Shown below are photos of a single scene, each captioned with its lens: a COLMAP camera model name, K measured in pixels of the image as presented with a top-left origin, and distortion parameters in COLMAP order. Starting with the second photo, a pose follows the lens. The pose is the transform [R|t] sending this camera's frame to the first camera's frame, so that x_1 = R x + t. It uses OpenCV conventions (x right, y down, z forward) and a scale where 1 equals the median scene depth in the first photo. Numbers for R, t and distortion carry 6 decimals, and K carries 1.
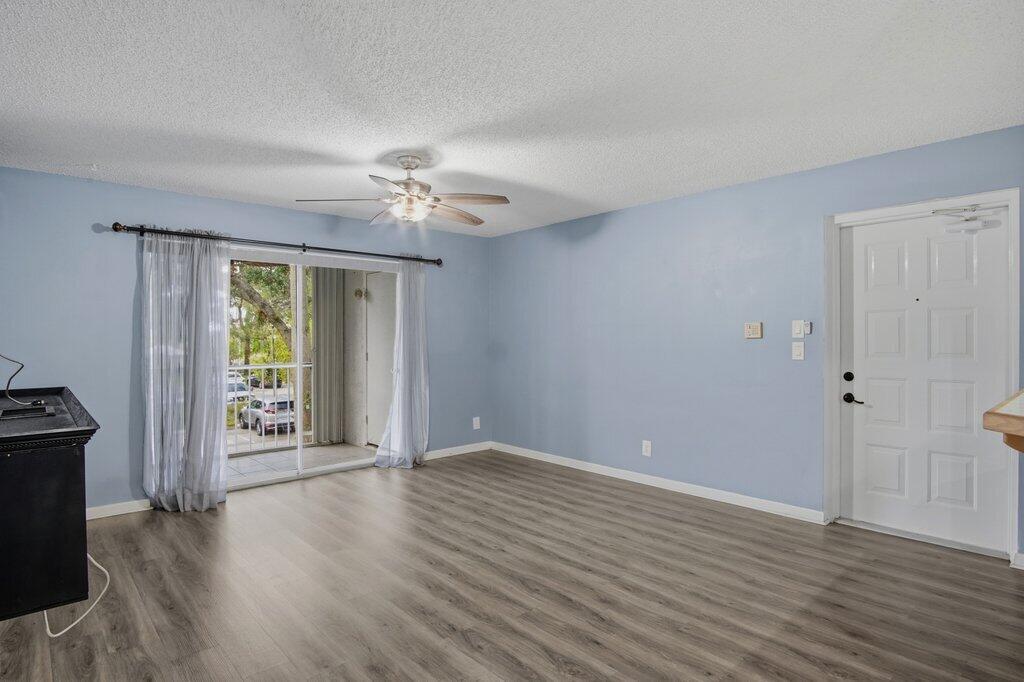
lens RADIAL K [[552.8, 0, 507.5], [0, 552.8, 343.8], [0, 0, 1]] dist [-0.027776, 0.000498]
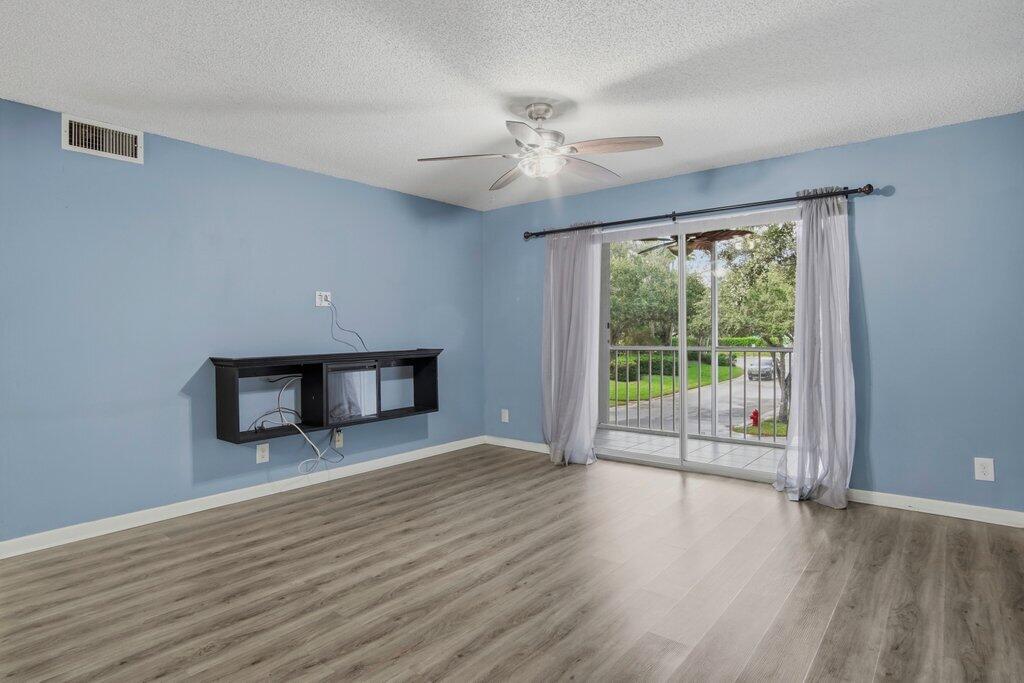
lens RADIAL K [[557.1, 0, 507.4], [0, 557.1, 330.3], [0, 0, 1]] dist [-0.023416, -0.000144]
pose [[0.155525, 0.001592, -0.987831, 0.670244], [-0.004881, 0.999988, 0.000843, 0.019580], [0.987820, 0.004690, 0.155531, 0.789771]]
